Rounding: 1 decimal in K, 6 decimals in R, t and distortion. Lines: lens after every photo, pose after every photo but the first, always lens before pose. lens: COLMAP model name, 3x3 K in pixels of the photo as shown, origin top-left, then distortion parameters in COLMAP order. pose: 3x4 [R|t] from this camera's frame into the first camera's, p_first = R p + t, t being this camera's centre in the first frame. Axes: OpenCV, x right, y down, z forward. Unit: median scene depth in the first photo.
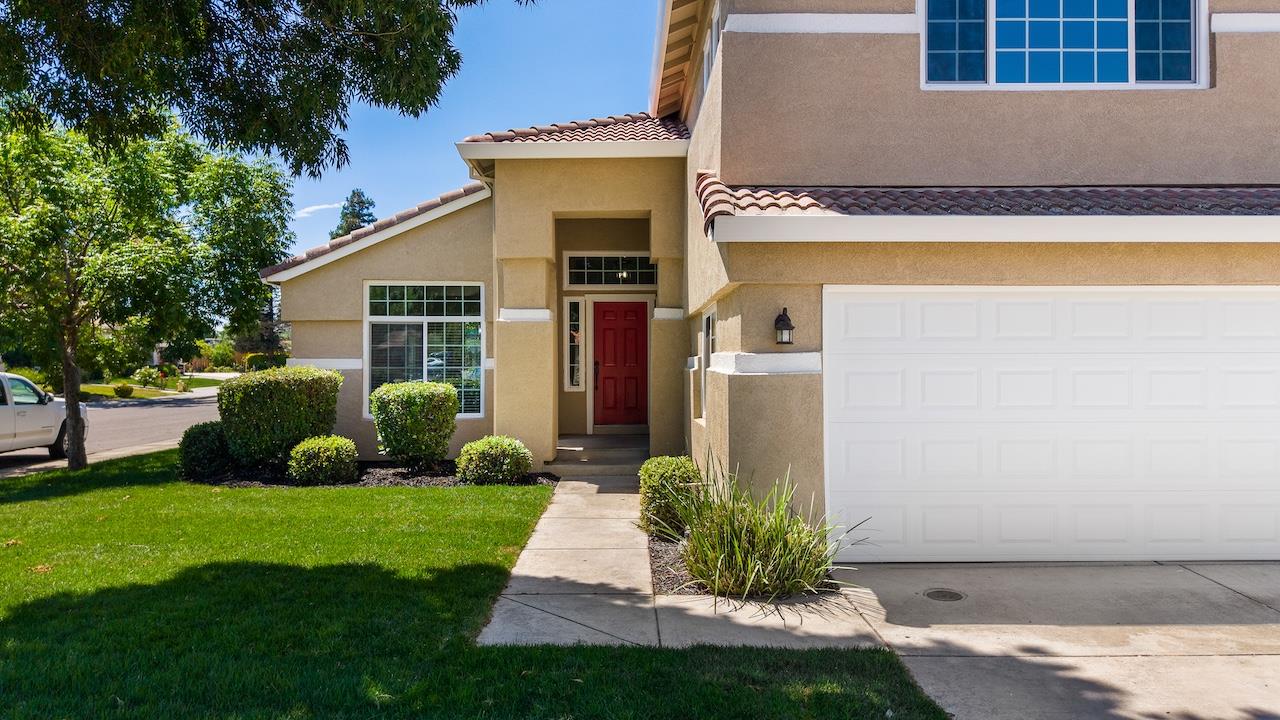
lens RADIAL K [[856.2, 0, 640.0], [0, 856.2, 360.0], [0, 0, 1]] dist [0.078222, -0.104991]
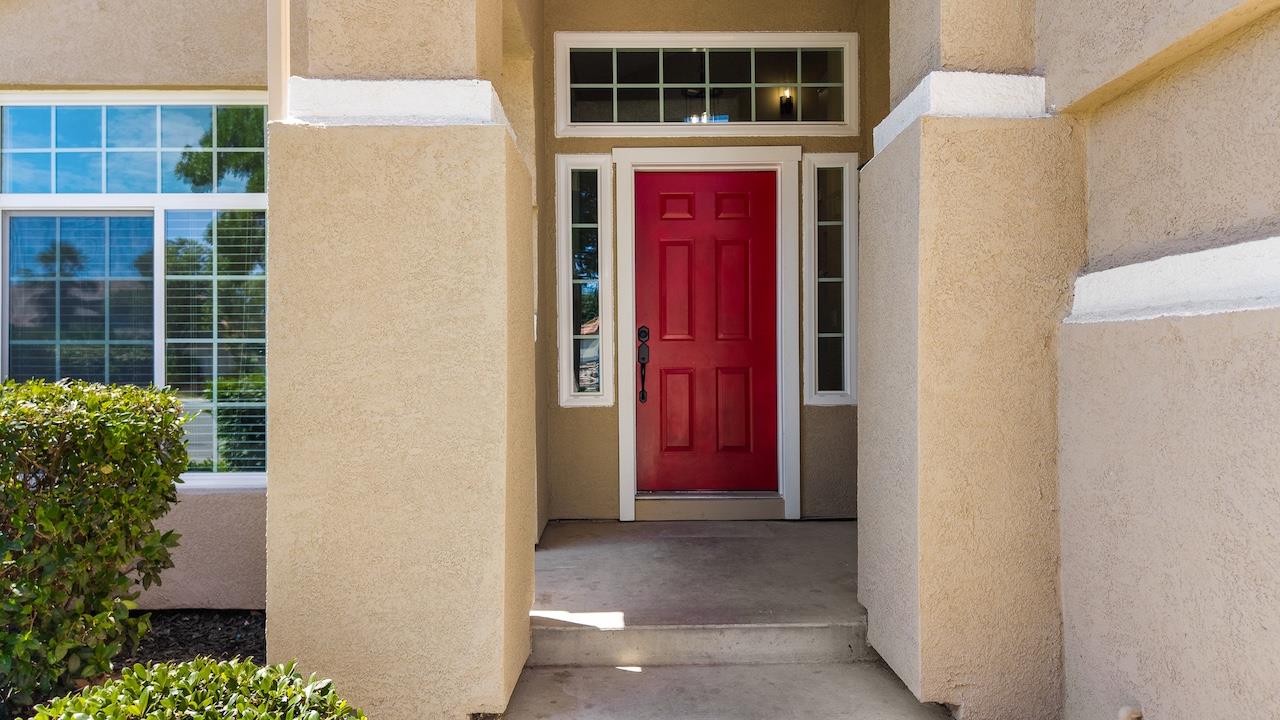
lens RADIAL K [[856.2, 0, 640.0], [0, 856.2, 360.0], [0, 0, 1]] dist [0.078222, -0.104991]
pose [[0.999984, -0.004947, -0.002866, -0.057359], [0.004929, 0.999969, -0.006199, 0.020868], [0.002897, 0.006185, 0.999977, 0.692358]]
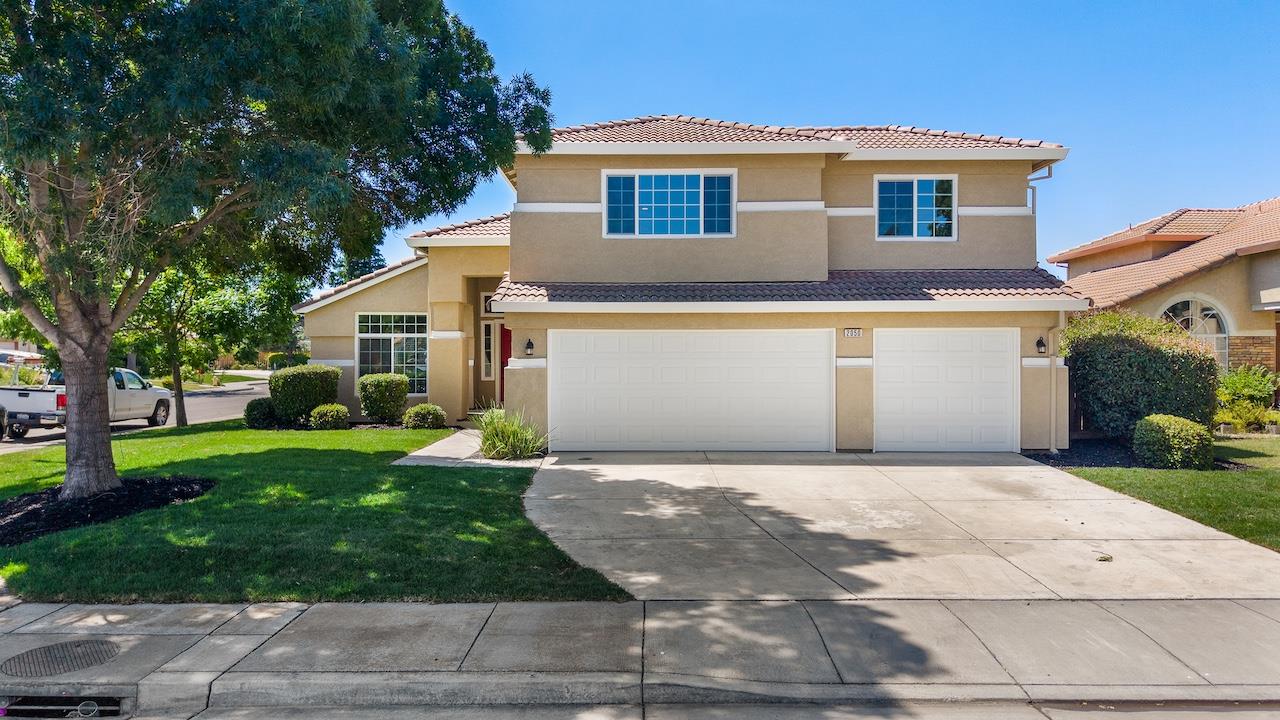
lens RADIAL K [[856.2, 0, 640.0], [0, 856.2, 360.0], [0, 0, 1]] dist [0.078222, -0.104991]
pose [[0.999889, 0.001795, -0.014767, 0.256789], [-0.001776, 0.999998, 0.001274, -0.004403], [0.014770, -0.001248, 0.999890, -0.659629]]
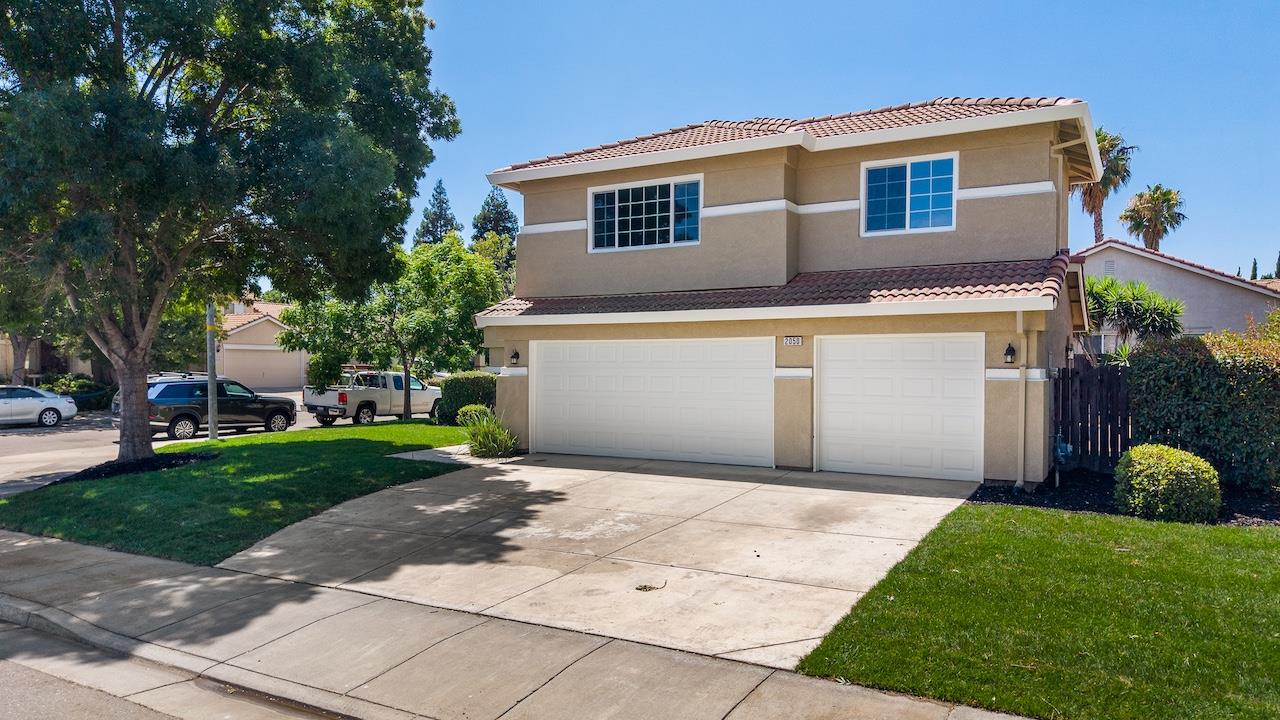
lens RADIAL K [[864.6, 0, 646.8], [0, 864.6, 378.9], [0, 0, 1]] dist [0.057652, -0.065914]
pose [[0.860776, 0.012332, -0.508834, 0.931030], [-0.004210, 0.999845, 0.017109, -0.010487], [0.508966, -0.012585, 0.860695, -0.513086]]
